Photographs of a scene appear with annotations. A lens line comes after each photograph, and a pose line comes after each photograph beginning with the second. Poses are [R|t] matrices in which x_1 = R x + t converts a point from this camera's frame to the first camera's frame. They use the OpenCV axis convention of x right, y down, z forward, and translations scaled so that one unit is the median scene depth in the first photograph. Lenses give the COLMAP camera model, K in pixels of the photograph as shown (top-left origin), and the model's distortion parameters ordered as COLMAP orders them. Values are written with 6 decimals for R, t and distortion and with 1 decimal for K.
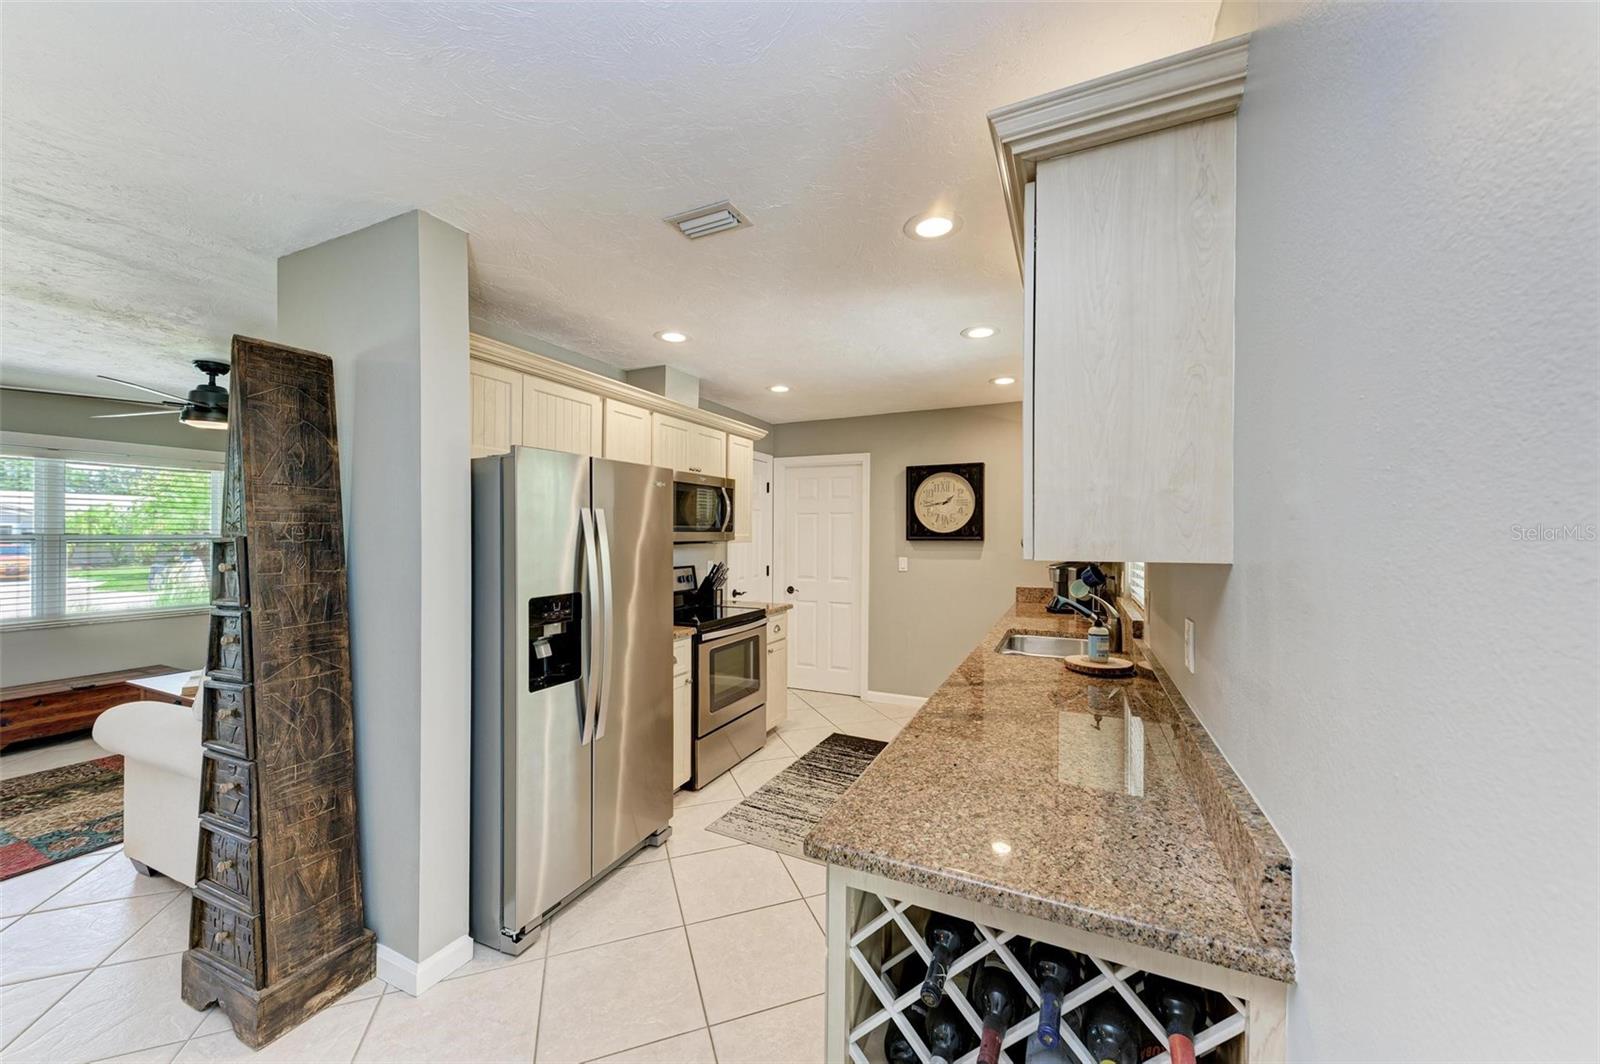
lens RADIAL K [[579.8, 0, 823.4], [0, 579.8, 530.5], [0, 0, 1]] dist [0.000109, -0.000105]
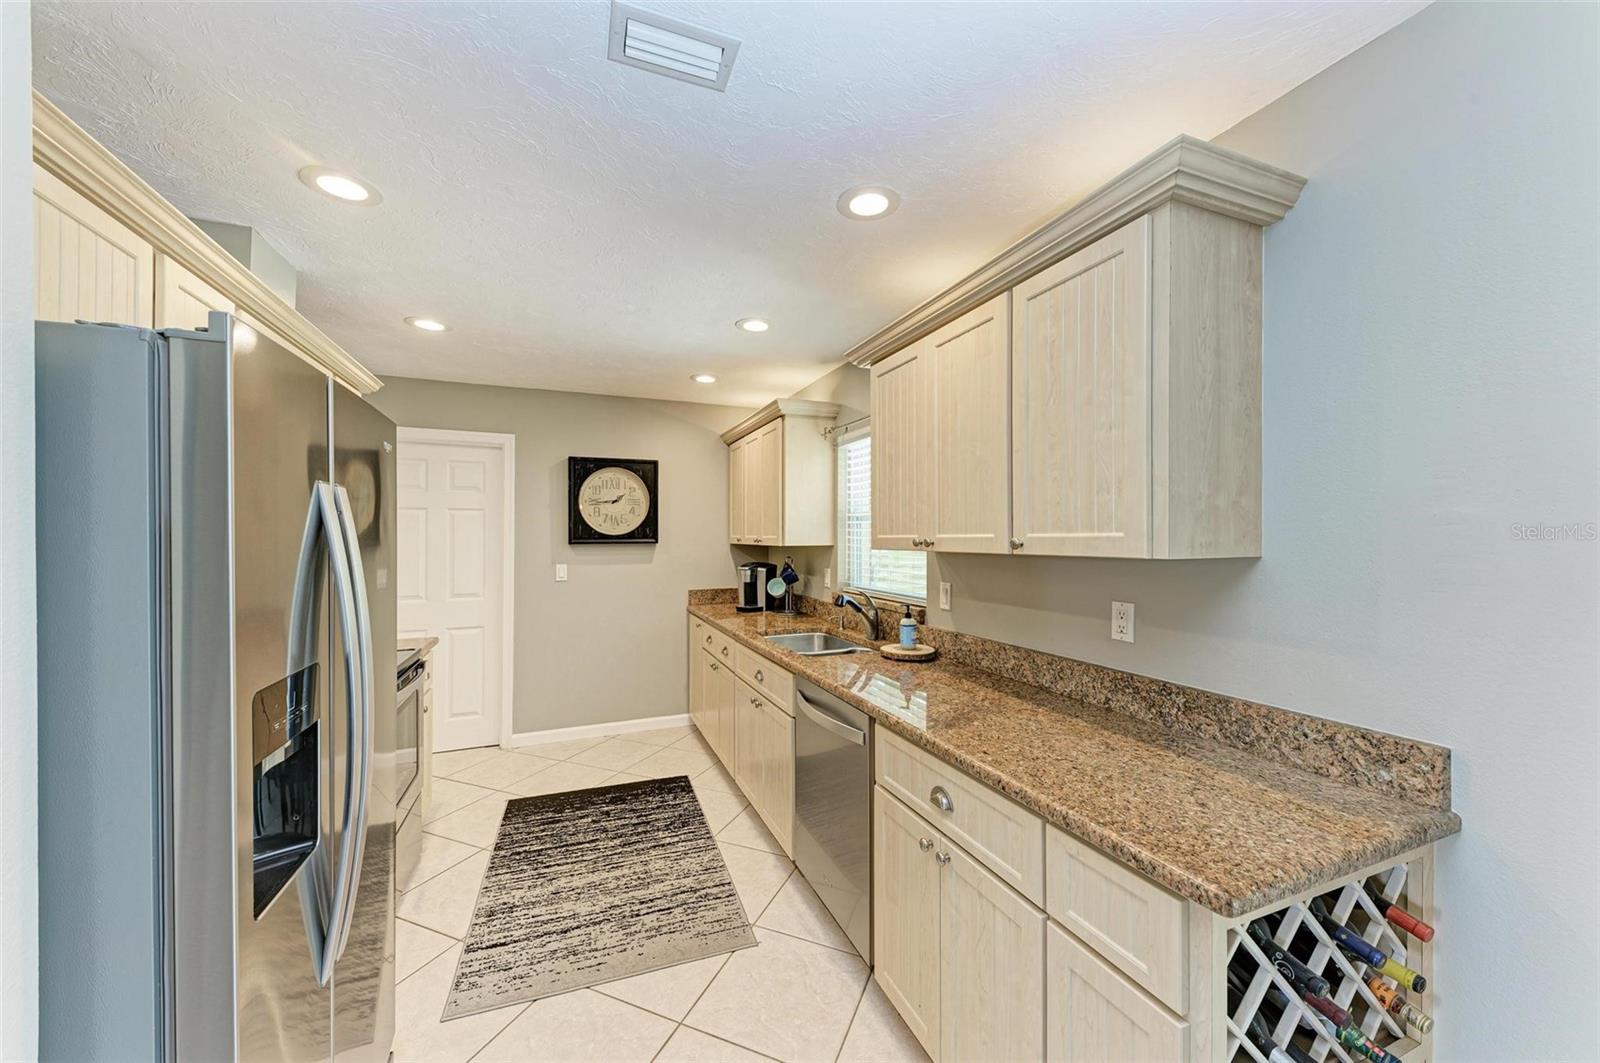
lens RADIAL K [[570.0, 0, 800.9], [0, 570.0, 537.2], [0, 0, 1]] dist [0.010899, -0.000151]
pose [[0.690835, -0.005714, 0.722990, -0.276920], [-0.000173, 0.999967, 0.008069, 0.000028], [-0.723012, -0.005699, 0.690812, 0.228157]]
